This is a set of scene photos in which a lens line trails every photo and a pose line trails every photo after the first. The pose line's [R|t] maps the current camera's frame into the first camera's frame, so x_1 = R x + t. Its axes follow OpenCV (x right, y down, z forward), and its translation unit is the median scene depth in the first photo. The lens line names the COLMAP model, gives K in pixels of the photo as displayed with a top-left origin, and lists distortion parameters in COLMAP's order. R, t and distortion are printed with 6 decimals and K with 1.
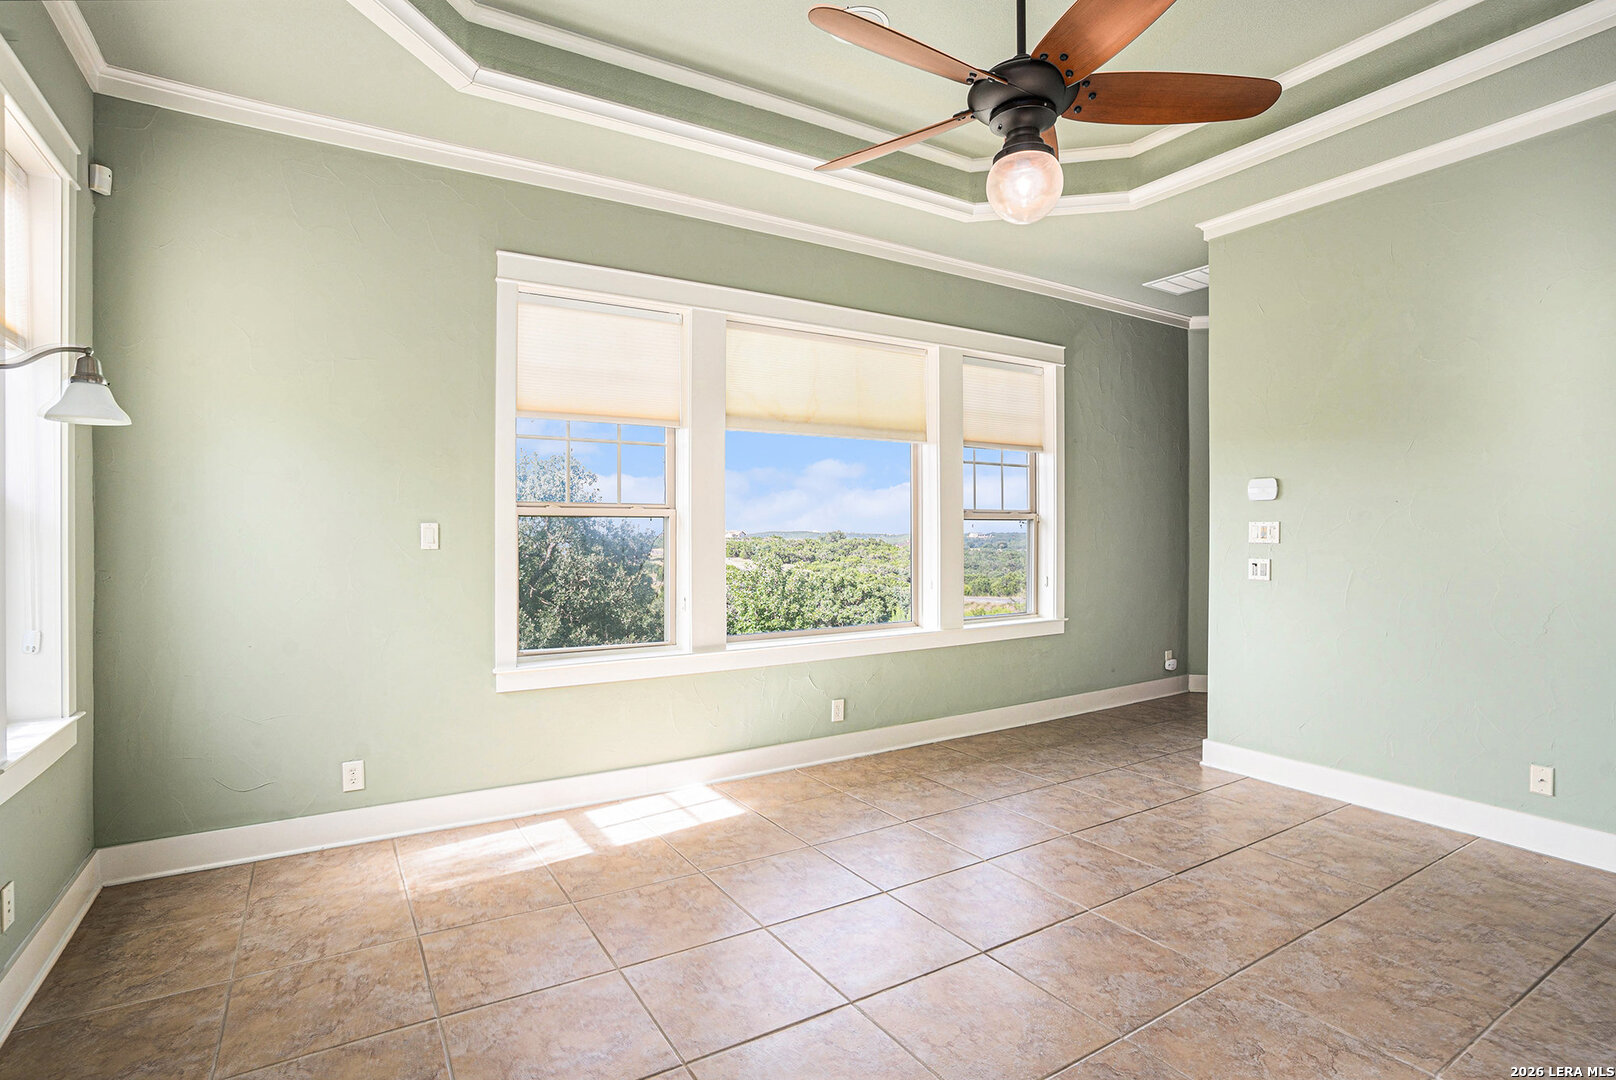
lens RADIAL K [[786.1, 0, 810.4], [0, 786.1, 529.6], [0, 0, 1]] dist [-0.023883, 0.000798]
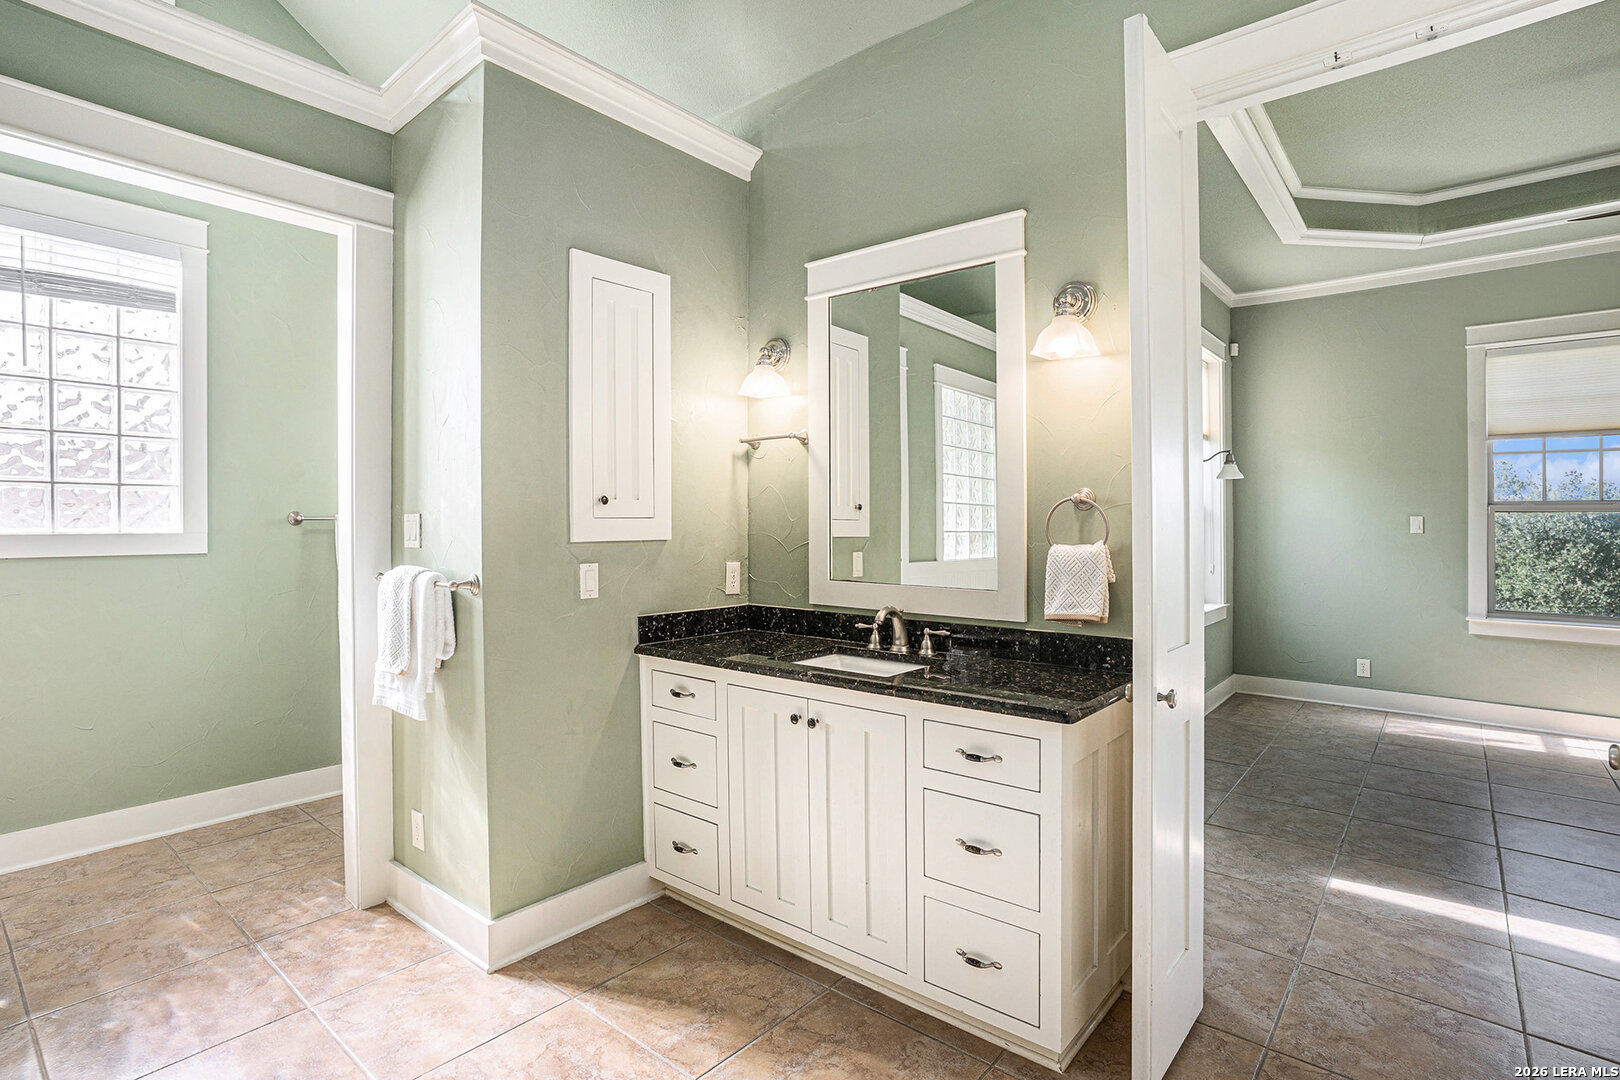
lens RADIAL K [[788.1, 0, 812.4], [0, 788.1, 529.5], [0, 0, 1]] dist [-0.023883, 0.000798]
pose [[0.317261, -0.004943, -0.948325, 0.729512], [0.000008, 0.999986, -0.005209, 0.032316], [0.948338, 0.001645, 0.317256, -0.765193]]
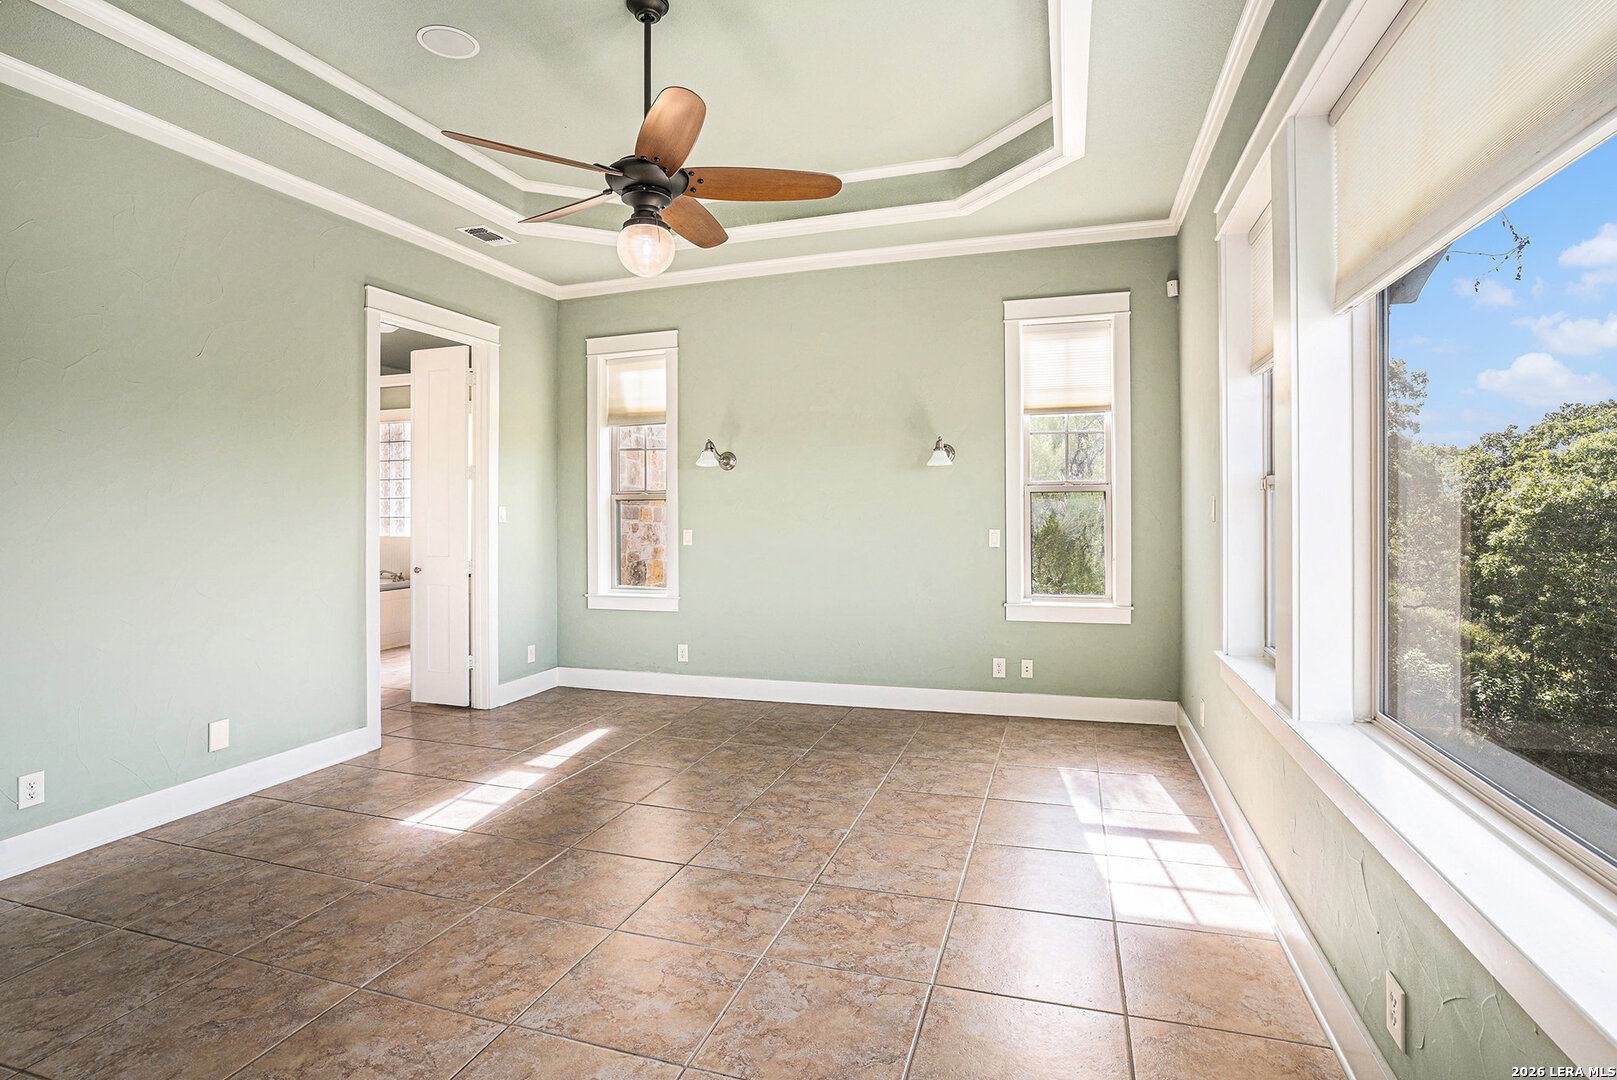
lens RADIAL K [[786.6, 0, 810.9], [0, 786.6, 529.6], [0, 0, 1]] dist [-0.023883, 0.000798]
pose [[-0.761364, 0.024756, -0.647852, 0.756019], [0.021524, 0.999685, 0.012904, 0.012616], [0.647967, -0.004120, -0.761657, 1.830790]]
